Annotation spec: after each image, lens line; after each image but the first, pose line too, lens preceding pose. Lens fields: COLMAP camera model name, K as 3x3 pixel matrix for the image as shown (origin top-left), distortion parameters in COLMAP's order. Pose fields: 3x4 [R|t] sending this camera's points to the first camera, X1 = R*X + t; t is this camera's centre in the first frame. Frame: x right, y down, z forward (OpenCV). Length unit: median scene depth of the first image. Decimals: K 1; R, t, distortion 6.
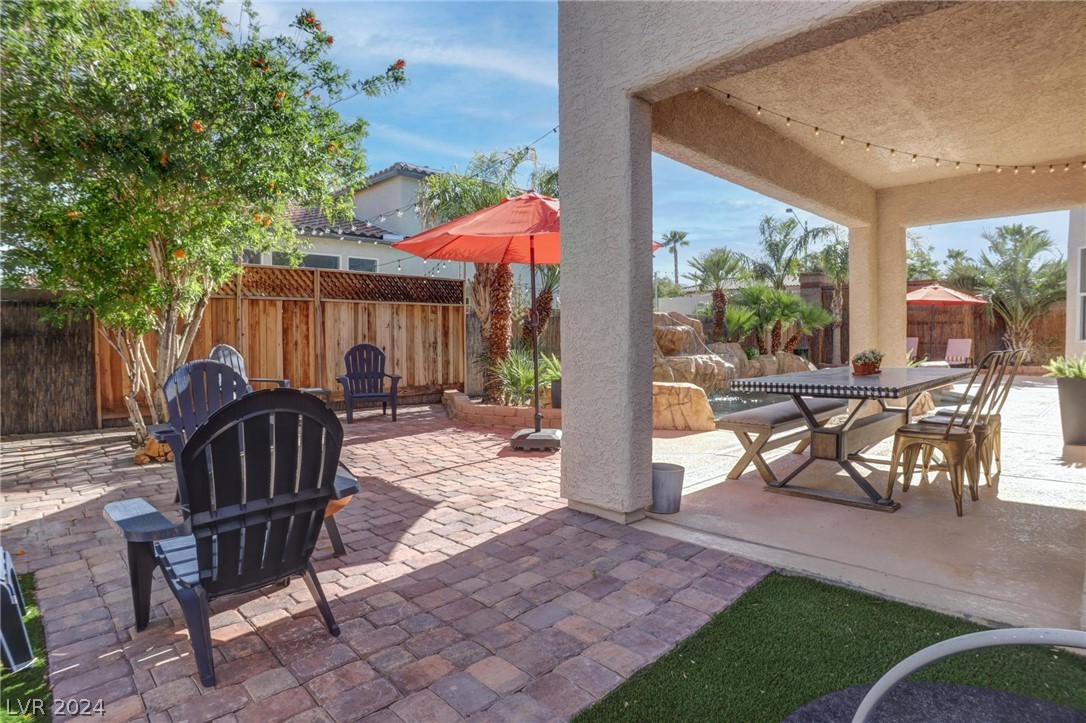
lens RADIAL K [[606.5, 0, 546.5], [0, 606.5, 364.0], [0, 0, 1]] dist [-0.059565, 0.010744]
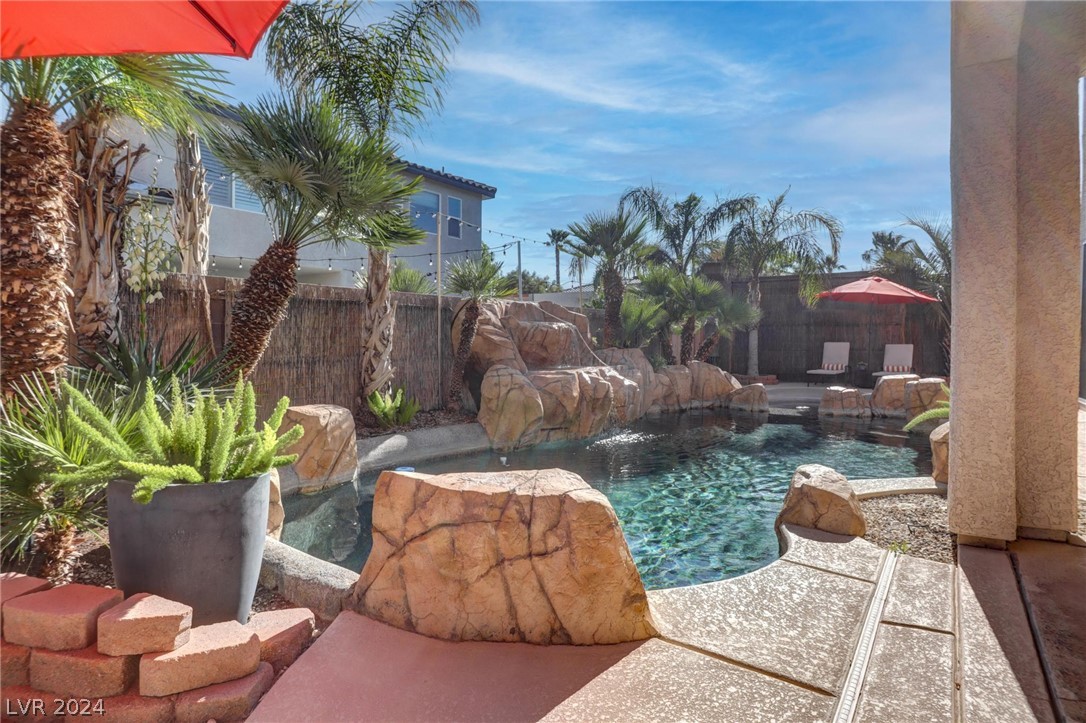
lens RADIAL K [[606.5, 0, 553.5], [0, 606.5, 357.7], [0, 0, 1]] dist [-0.059565, 0.010744]
pose [[0.979823, 0.001485, 0.199861, 0.144237], [0.002028, 0.999847, -0.017372, -0.022244], [-0.199856, 0.017427, 0.979670, 0.594726]]
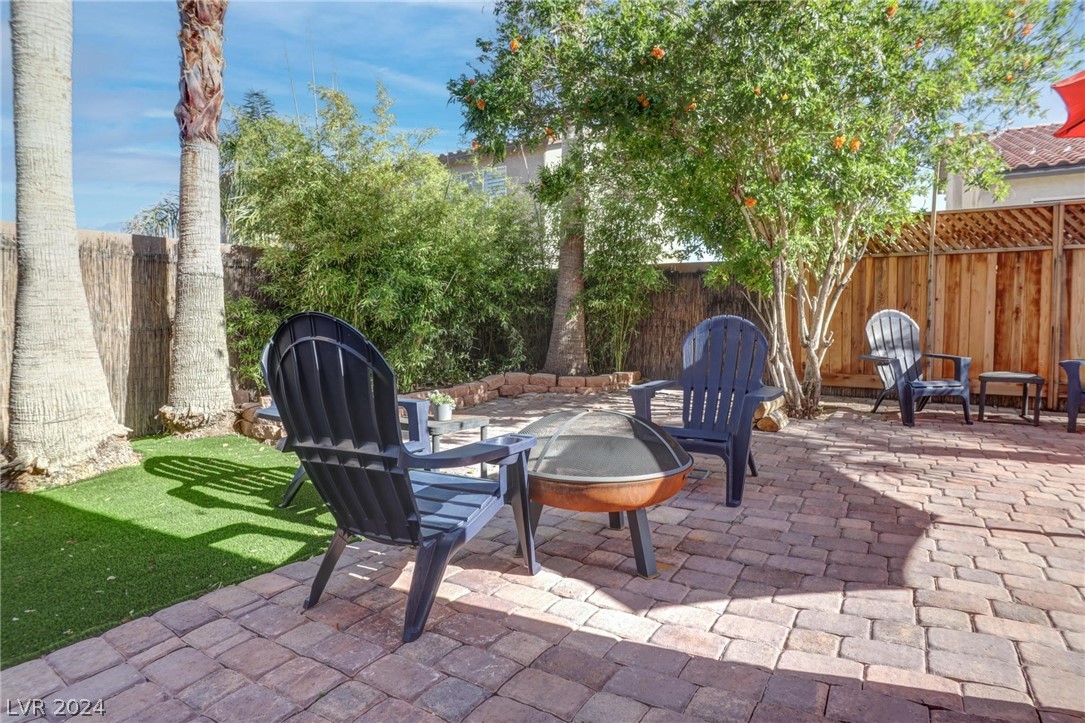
lens RADIAL K [[605.9, 0, 539.8], [0, 605.9, 337.0], [0, 0, 1]] dist [-0.059565, 0.010744]
pose [[0.245632, 0.029678, -0.968909, 0.116398], [-0.046985, 0.998721, 0.018680, 0.010372], [0.968224, 0.040936, 0.246712, 0.260912]]
